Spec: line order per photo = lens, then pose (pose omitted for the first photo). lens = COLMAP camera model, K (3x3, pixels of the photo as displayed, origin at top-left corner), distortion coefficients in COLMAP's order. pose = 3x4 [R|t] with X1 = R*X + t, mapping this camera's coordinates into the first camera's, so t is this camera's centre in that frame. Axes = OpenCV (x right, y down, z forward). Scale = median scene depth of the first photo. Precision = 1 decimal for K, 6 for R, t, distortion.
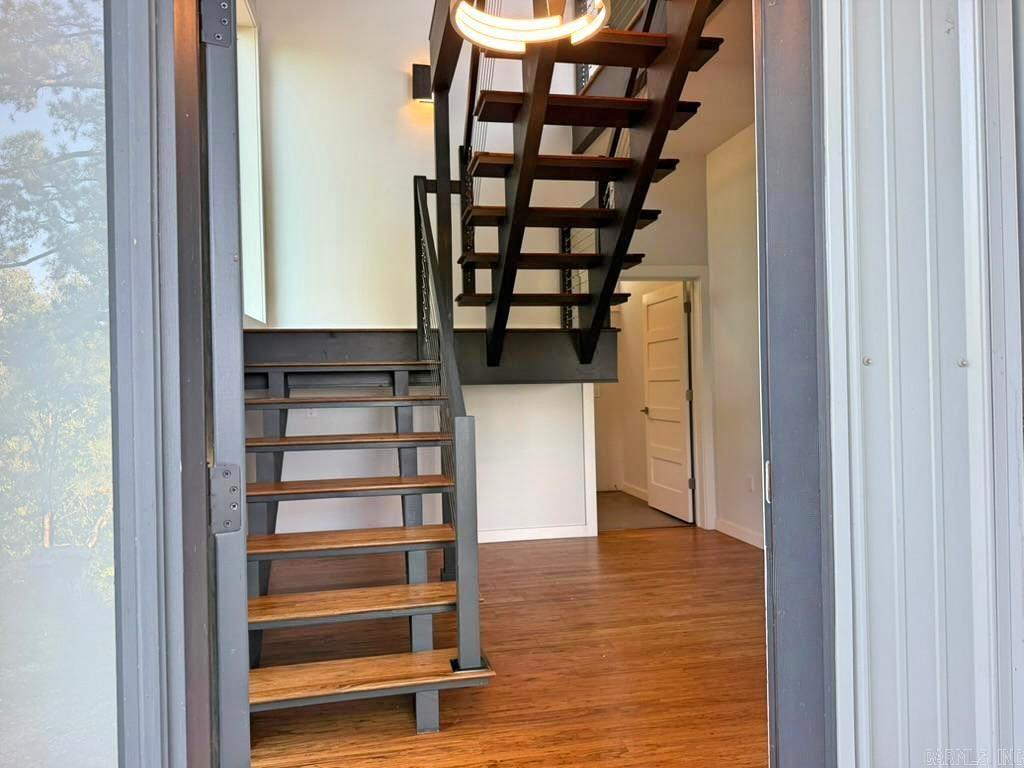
lens RADIAL K [[721.4, 0, 512.0], [0, 721.4, 383.0], [0, 0, 1]] dist [0.052472, -0.054405]
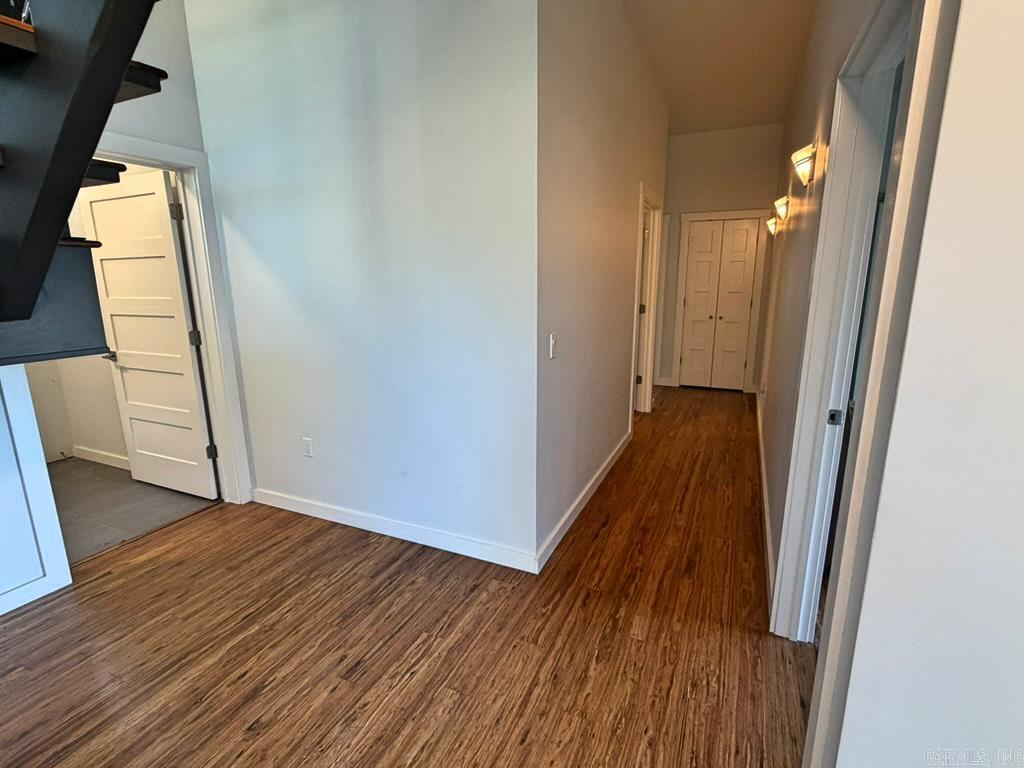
lens RADIAL K [[502.6, 0, 509.5], [0, 502.6, 384.0], [0, 0, 1]] dist [0.003409, -0.000179]
pose [[0.592296, -0.150939, 0.791456, 0.023201], [-0.009014, 0.980993, 0.193831, -0.038973], [-0.805670, -0.121940, 0.579678, 0.446710]]
